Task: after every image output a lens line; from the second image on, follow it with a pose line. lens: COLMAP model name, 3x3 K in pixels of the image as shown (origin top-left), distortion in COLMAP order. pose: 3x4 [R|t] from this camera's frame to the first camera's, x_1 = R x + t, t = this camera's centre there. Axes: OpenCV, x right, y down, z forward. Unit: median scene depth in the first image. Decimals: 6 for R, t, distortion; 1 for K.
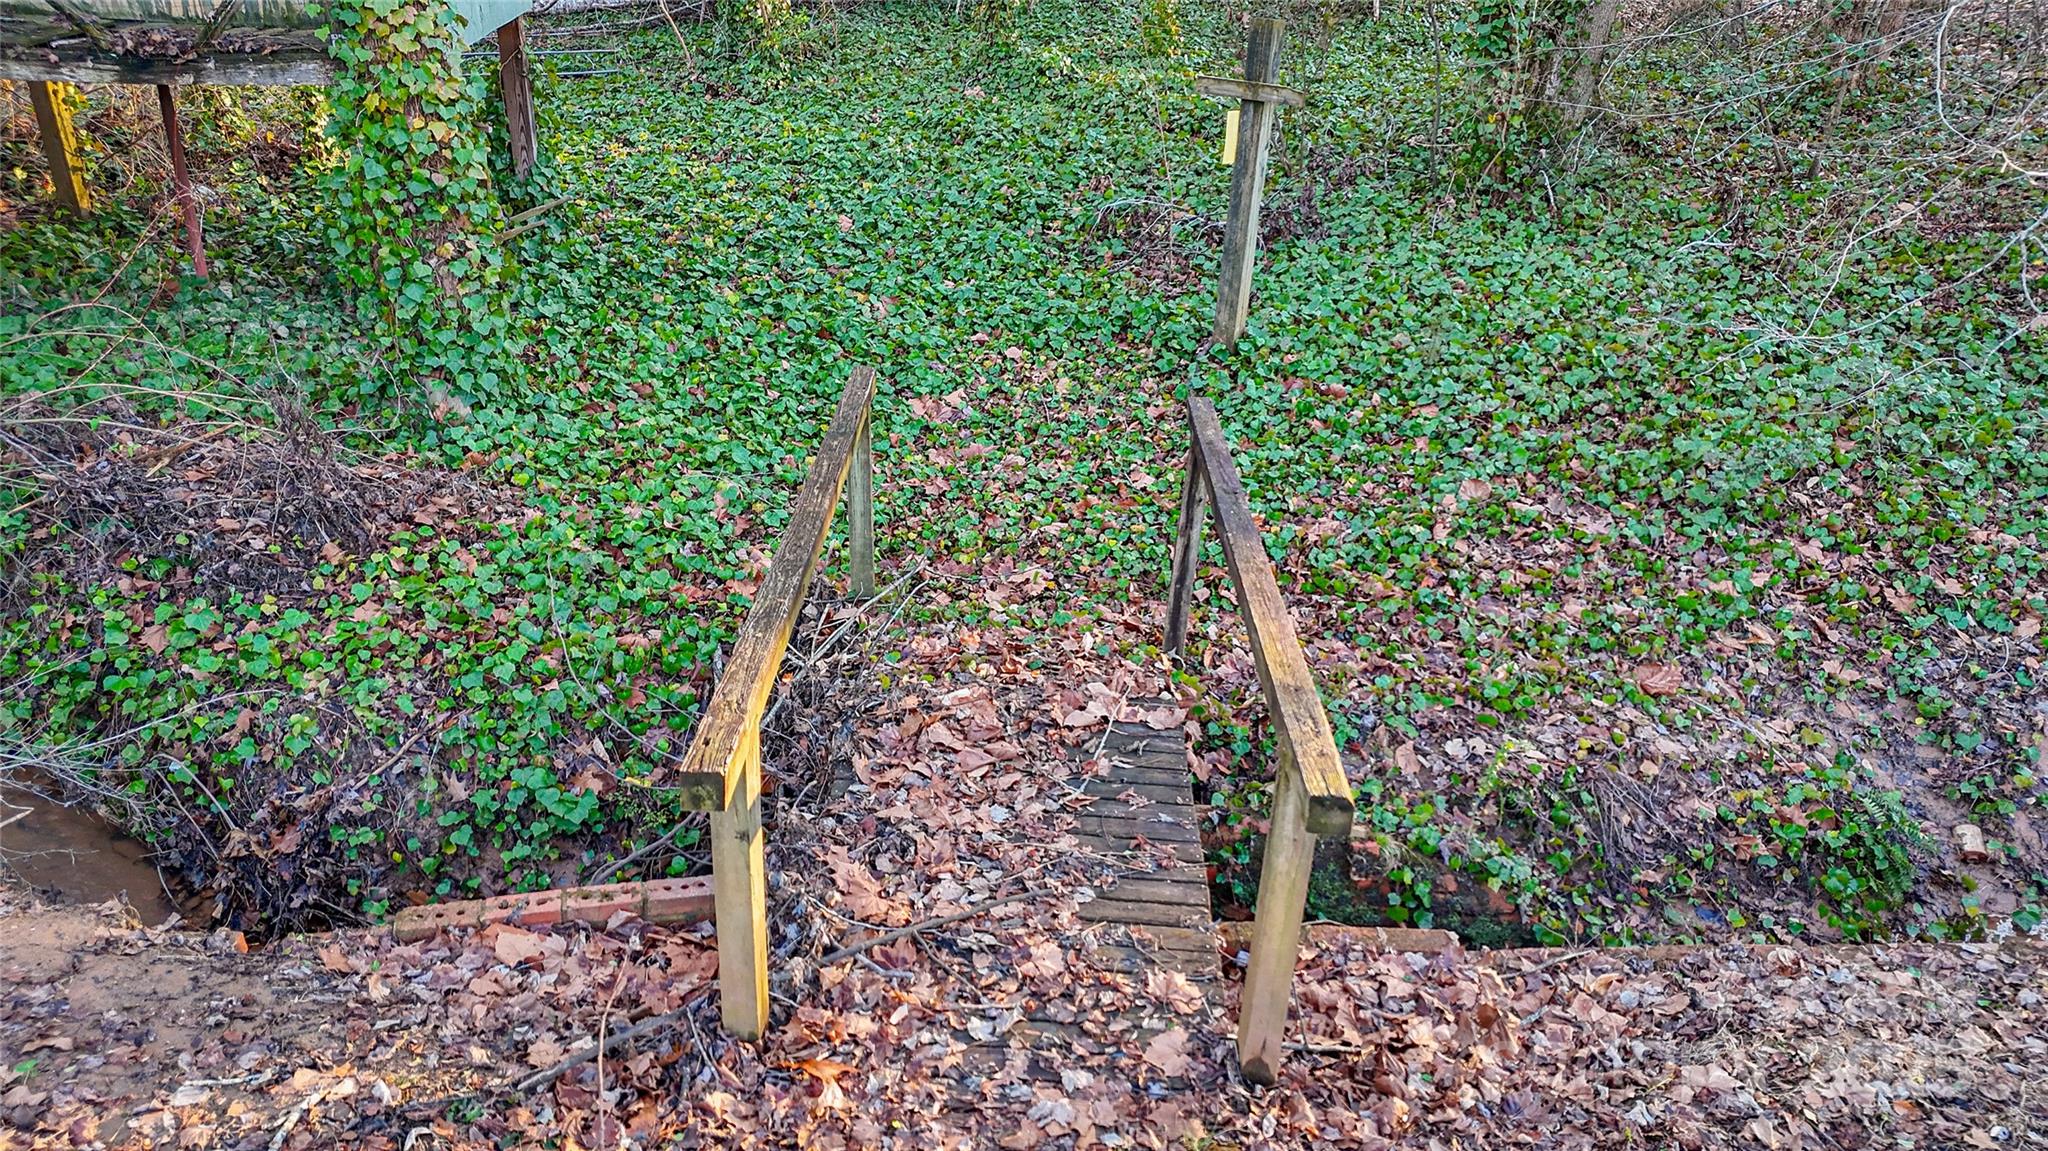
lens RADIAL K [[1505.4, 0, 1025.9], [0, 1505.4, 579.0], [0, 0, 1]] dist [0.158754, -0.159569]
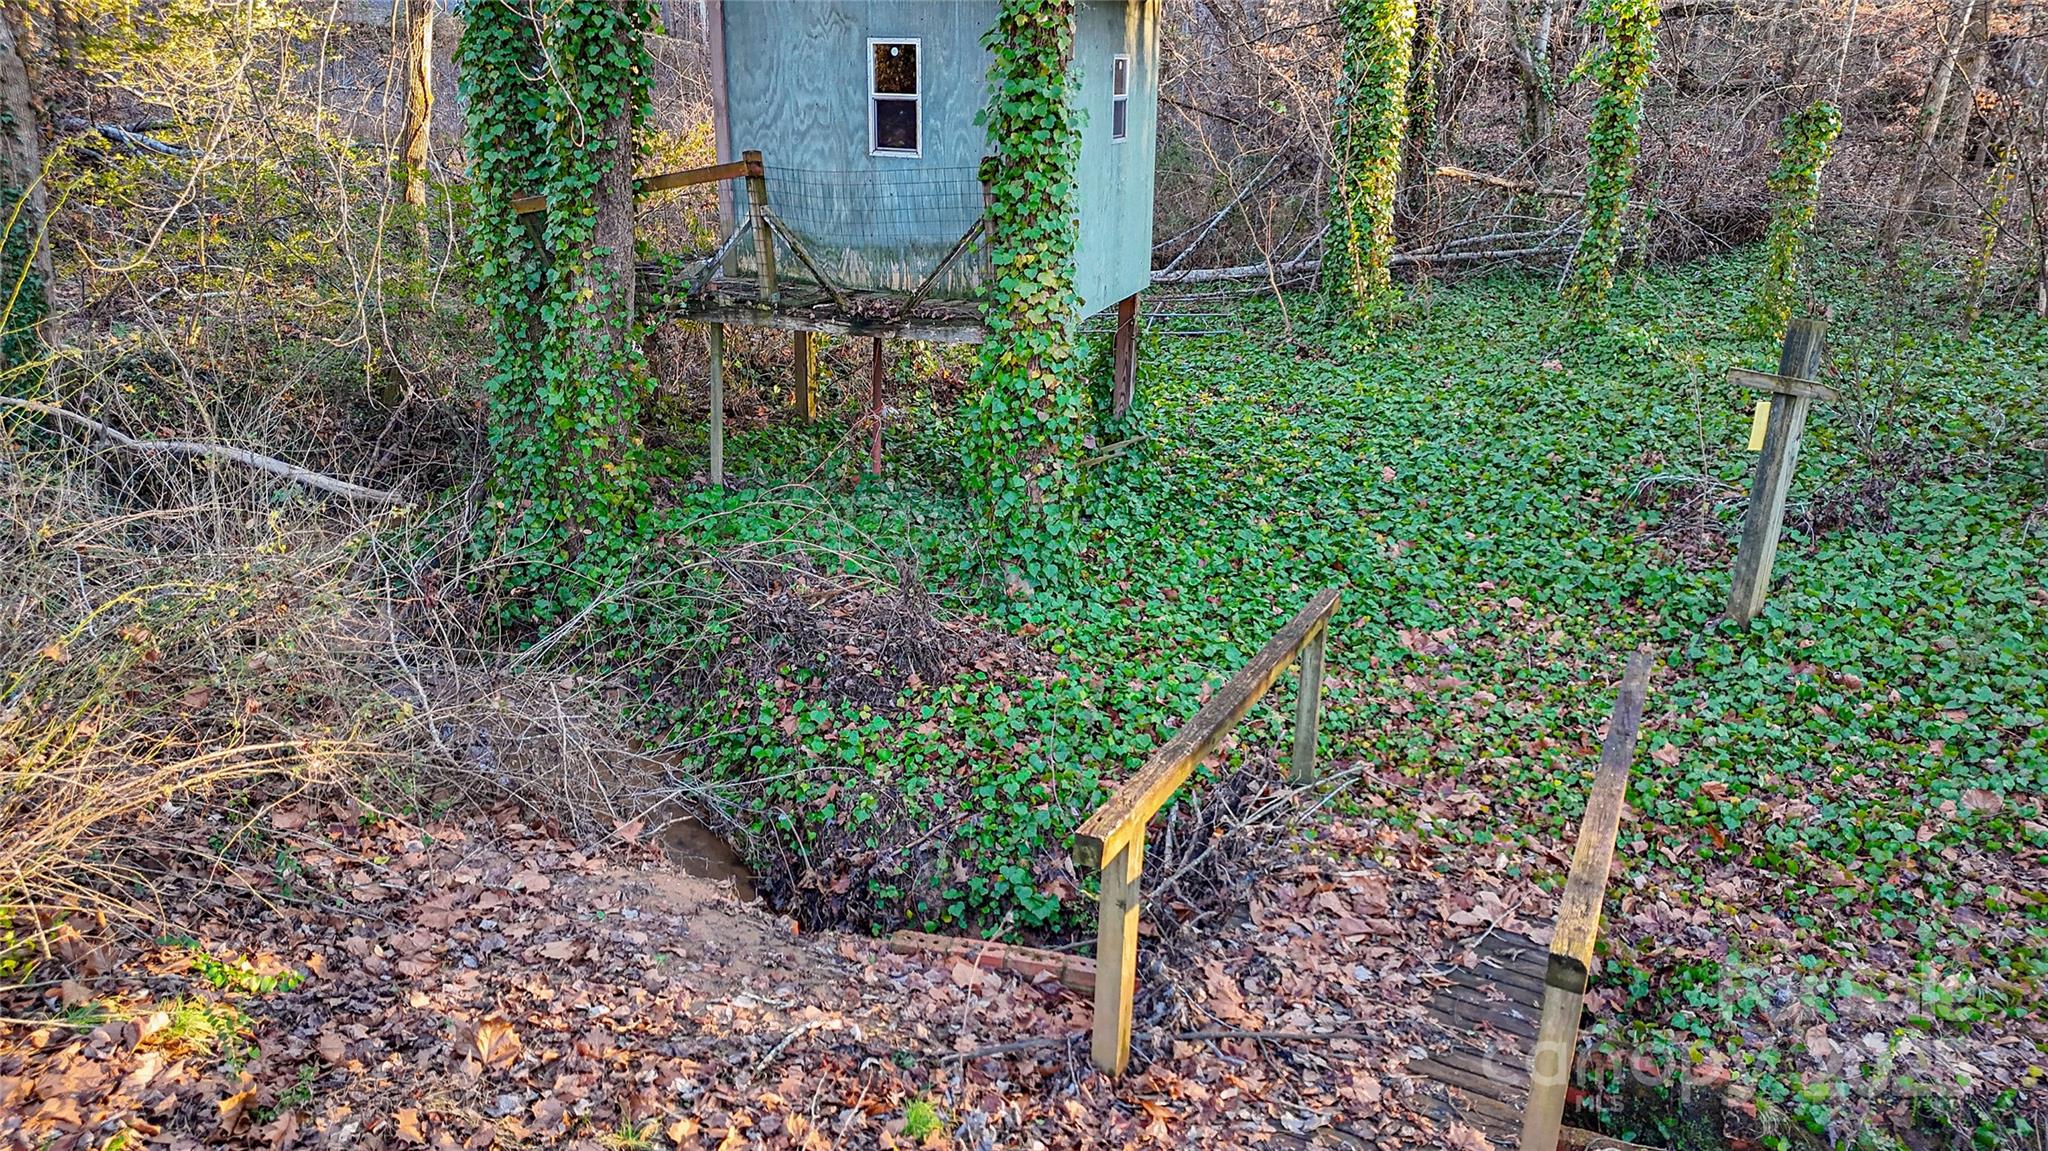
lens RADIAL K [[1465.0, 0, 1024.0], [0, 1465.0, 575.5], [0, 0, 1]] dist [0.265591, -0.211702]
pose [[0.921035, 0.120794, -0.370274, 0.087476], [-0.176680, 0.976826, -0.120813, 0.027992], [0.347099, 0.176693, 0.921033, -0.135801]]
